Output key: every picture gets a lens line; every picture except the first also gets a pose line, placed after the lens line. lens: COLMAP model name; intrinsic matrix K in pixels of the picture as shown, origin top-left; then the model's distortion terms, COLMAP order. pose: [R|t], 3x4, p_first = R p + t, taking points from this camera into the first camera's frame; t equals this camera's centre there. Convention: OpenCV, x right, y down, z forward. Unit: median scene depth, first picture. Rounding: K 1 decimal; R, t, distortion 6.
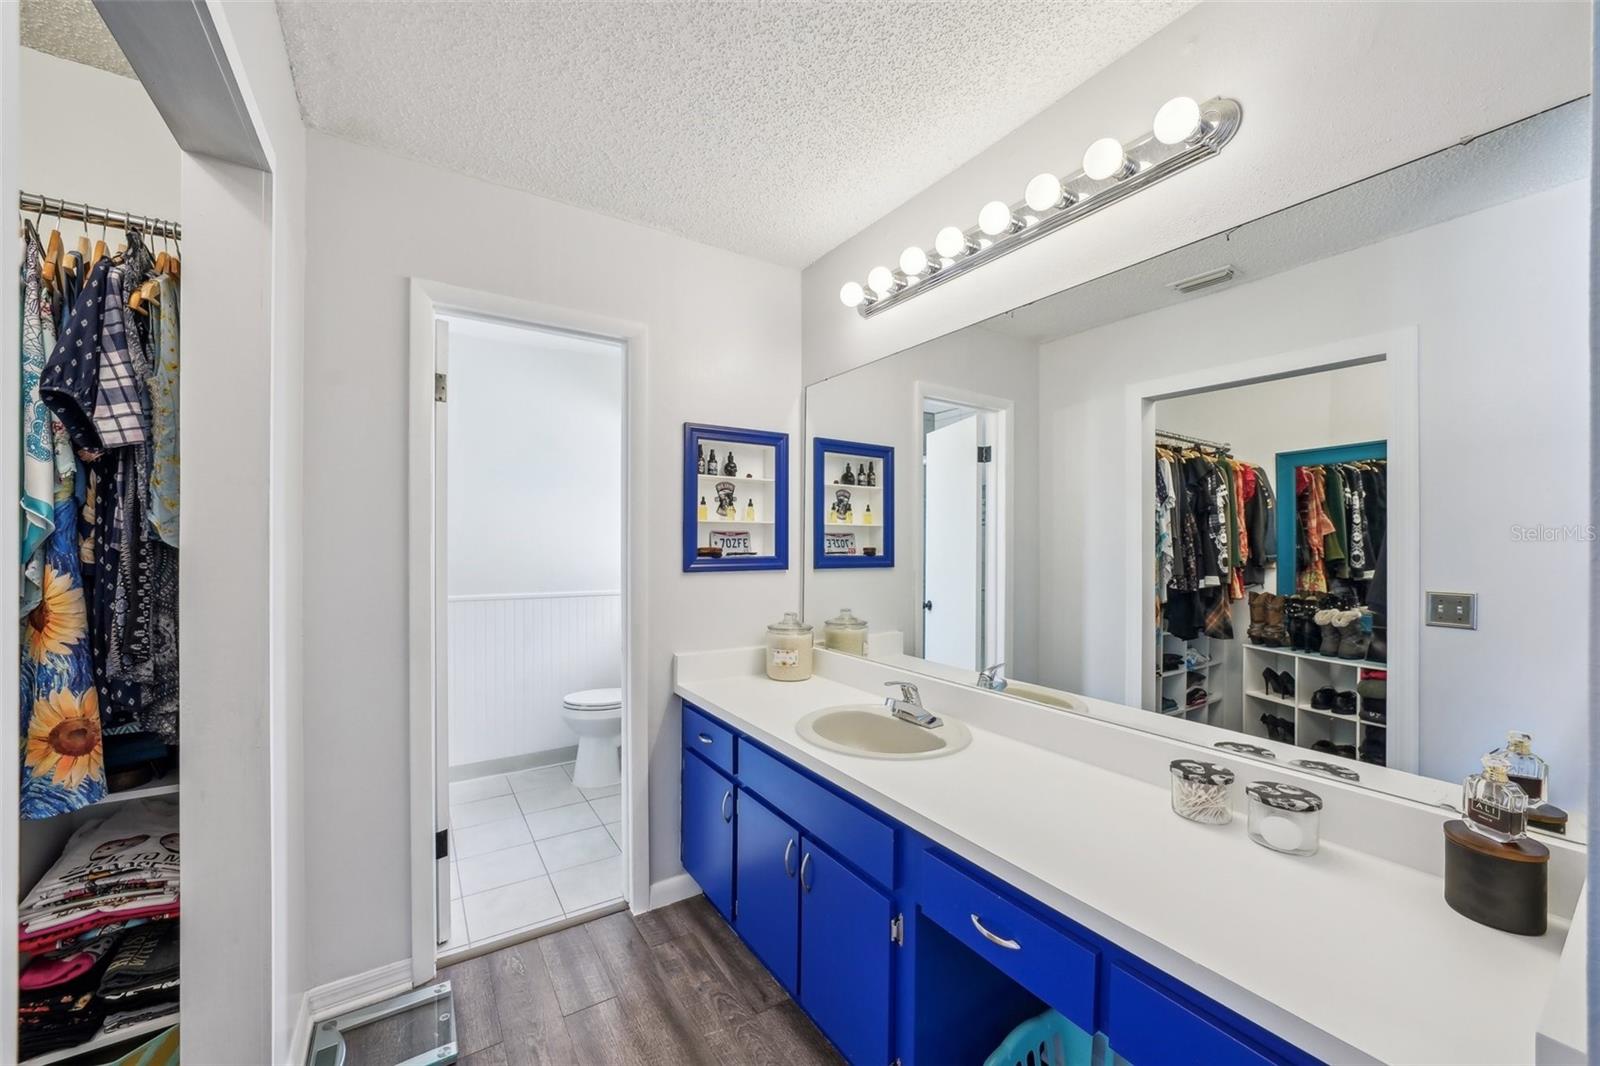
lens RADIAL K [[594.0, 0, 800.4], [0, 594.0, 534.1], [0, 0, 1]] dist [-0.020306, 0.003862]
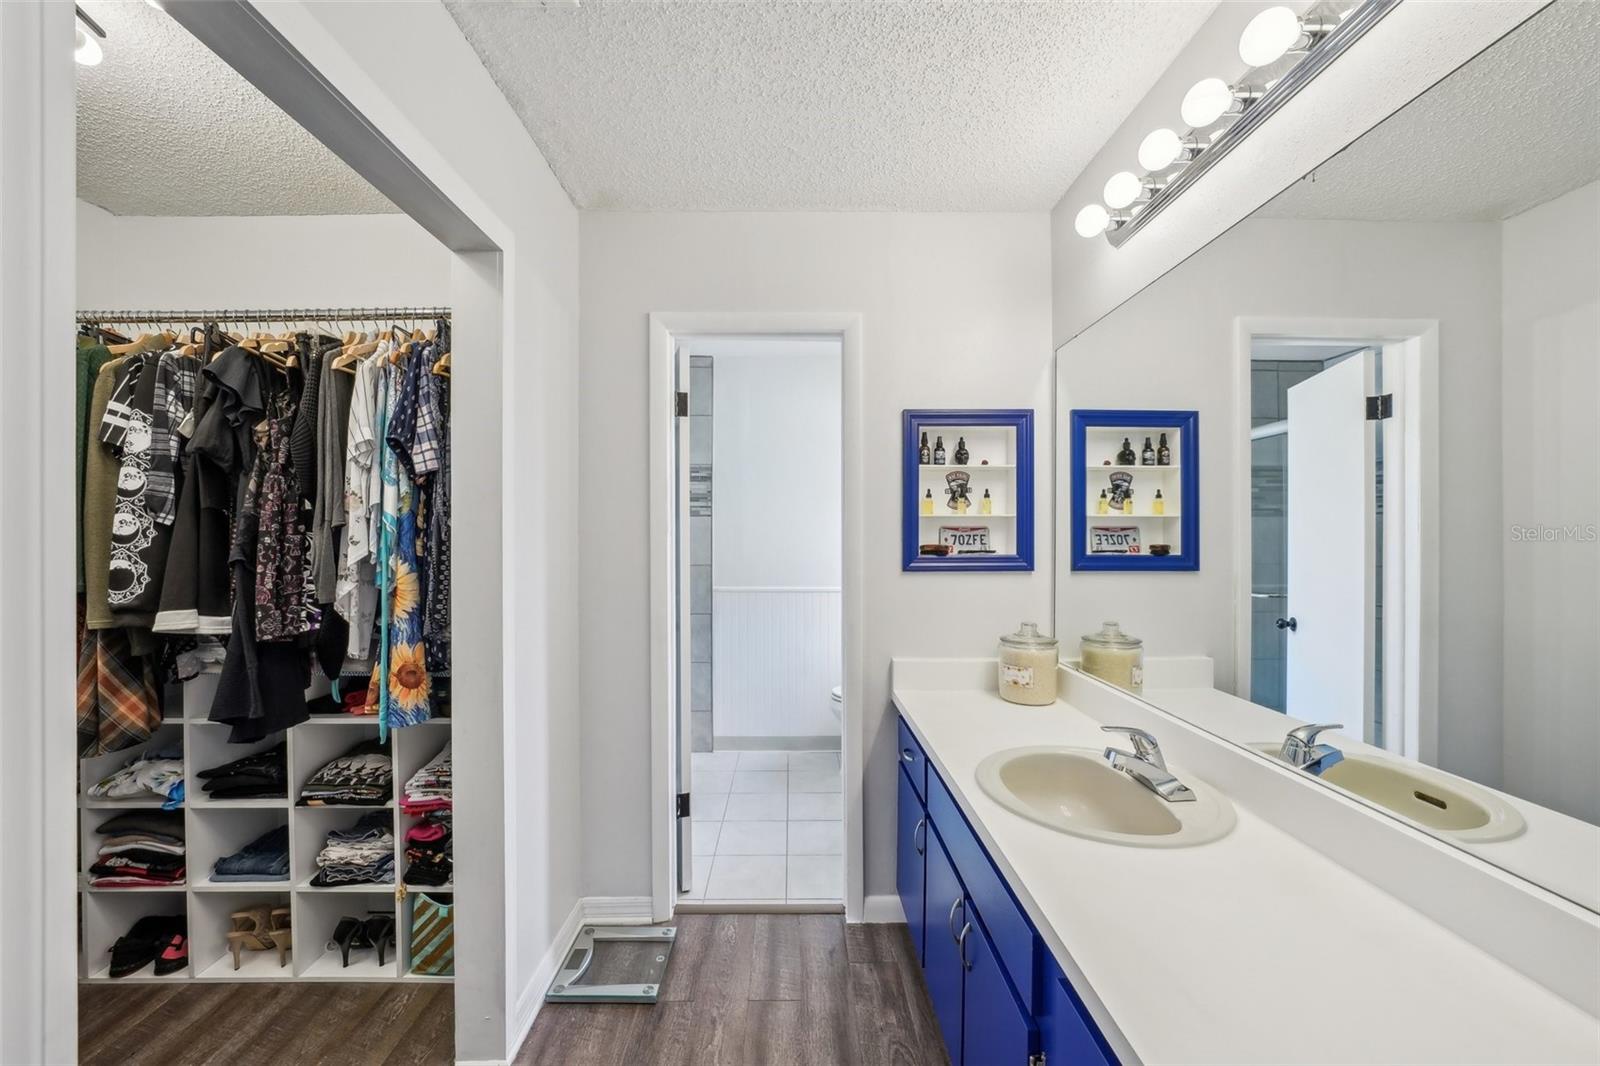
lens RADIAL K [[594.0, 0, 800.9], [0, 594.0, 533.7], [0, 0, 1]] dist [-0.020306, 0.003862]
pose [[0.844614, -0.008974, -0.535300, 0.198706], [0.011532, 0.999932, 0.001432, 0.002743], [0.535251, -0.007382, 0.844661, 0.154879]]
